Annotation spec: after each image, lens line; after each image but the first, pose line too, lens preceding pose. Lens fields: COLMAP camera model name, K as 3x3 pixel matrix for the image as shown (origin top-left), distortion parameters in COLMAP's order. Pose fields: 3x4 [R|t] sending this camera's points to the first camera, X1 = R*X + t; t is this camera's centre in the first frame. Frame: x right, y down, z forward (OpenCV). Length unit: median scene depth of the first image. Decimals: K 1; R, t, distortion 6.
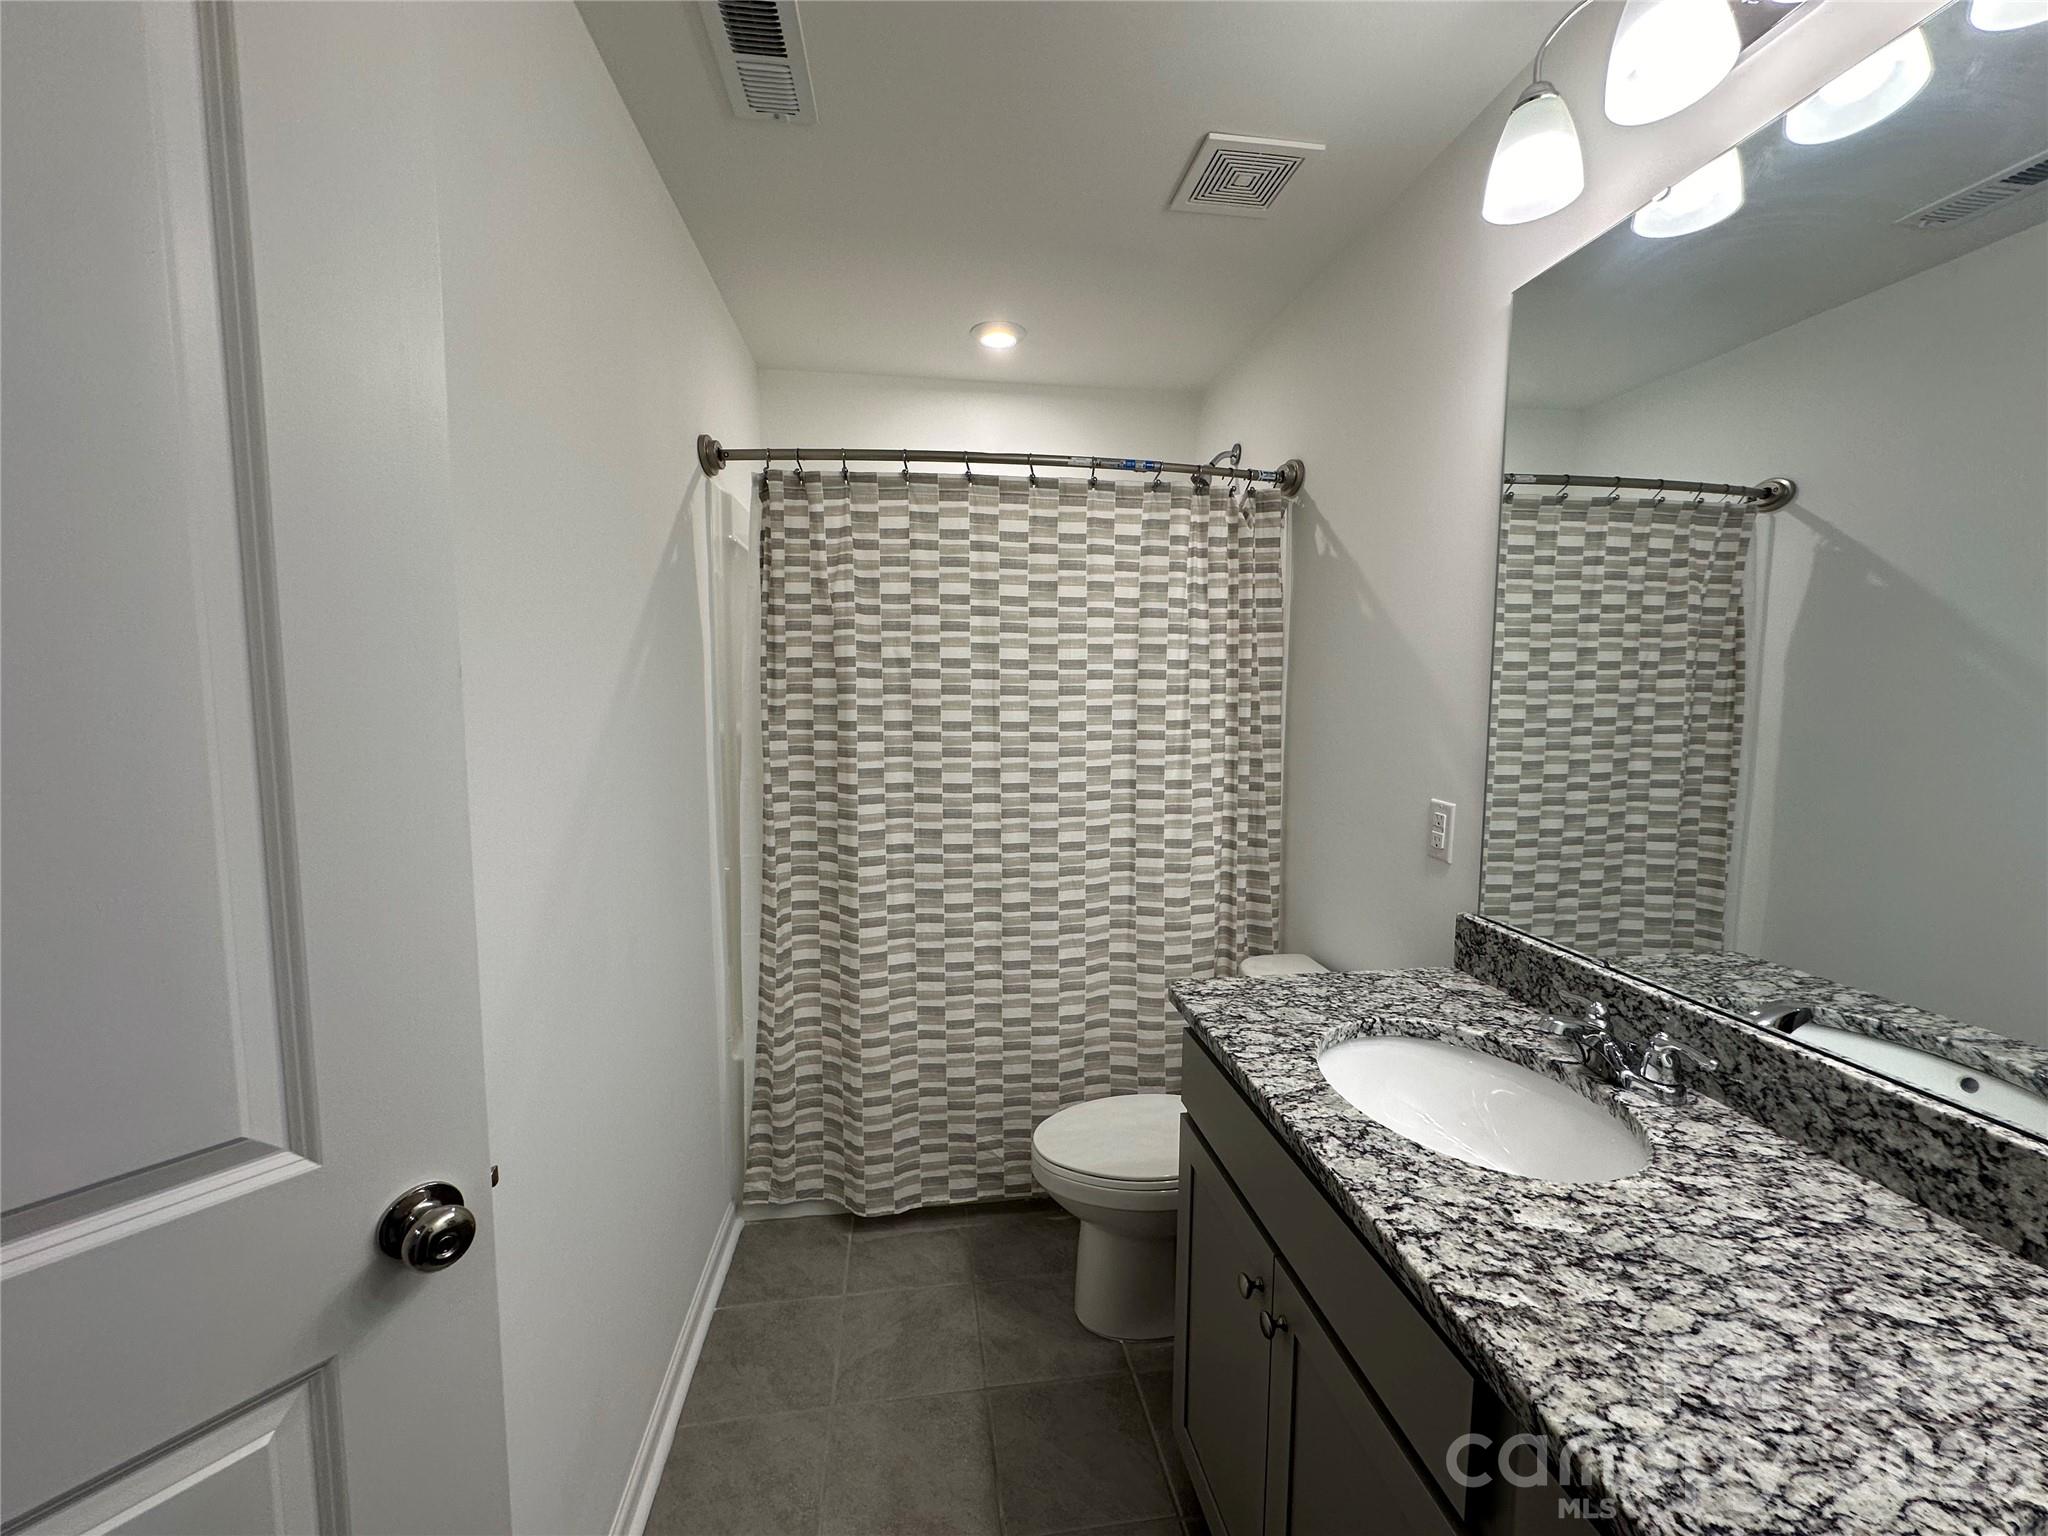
lens RADIAL K [[820.8, 0, 1024.0], [0, 820.8, 768.0], [0, 0, 1]] dist [-0.001775, -0.000156]
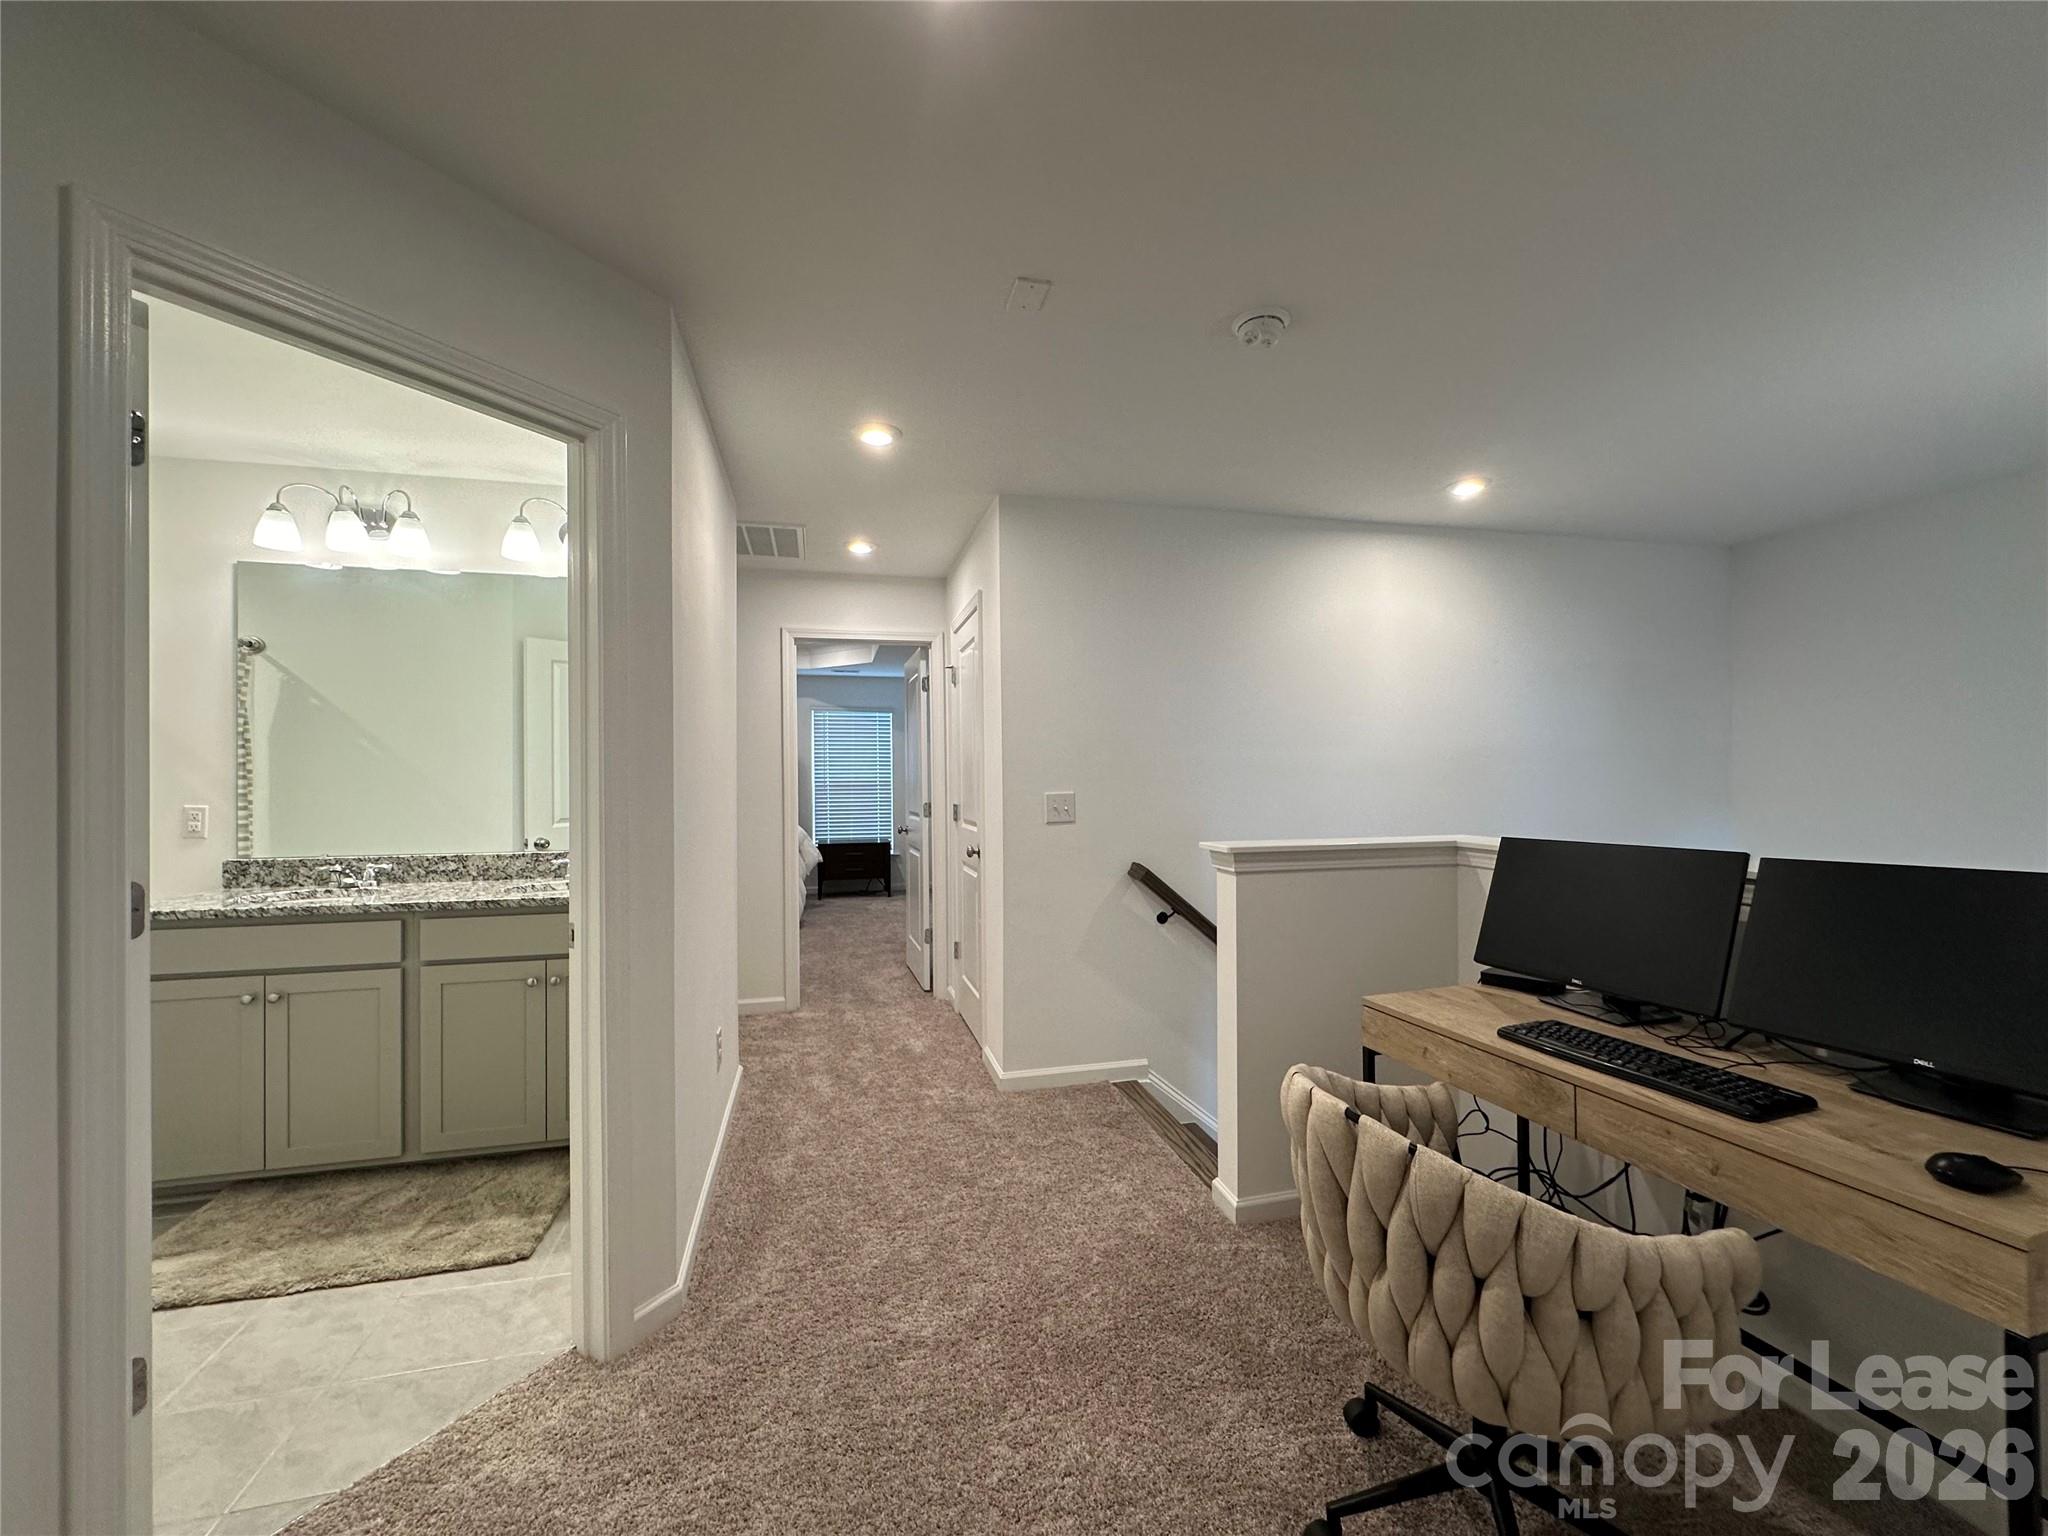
lens RADIAL K [[820.8, 0, 1024.0], [0, 820.8, 768.0], [0, 0, 1]] dist [-0.001775, -0.000156]
pose [[-0.098876, 0.012362, 0.995023, -1.035464], [0.094375, 0.995532, -0.002990, 0.093962], [-0.990614, 0.093610, -0.099601, -0.458623]]
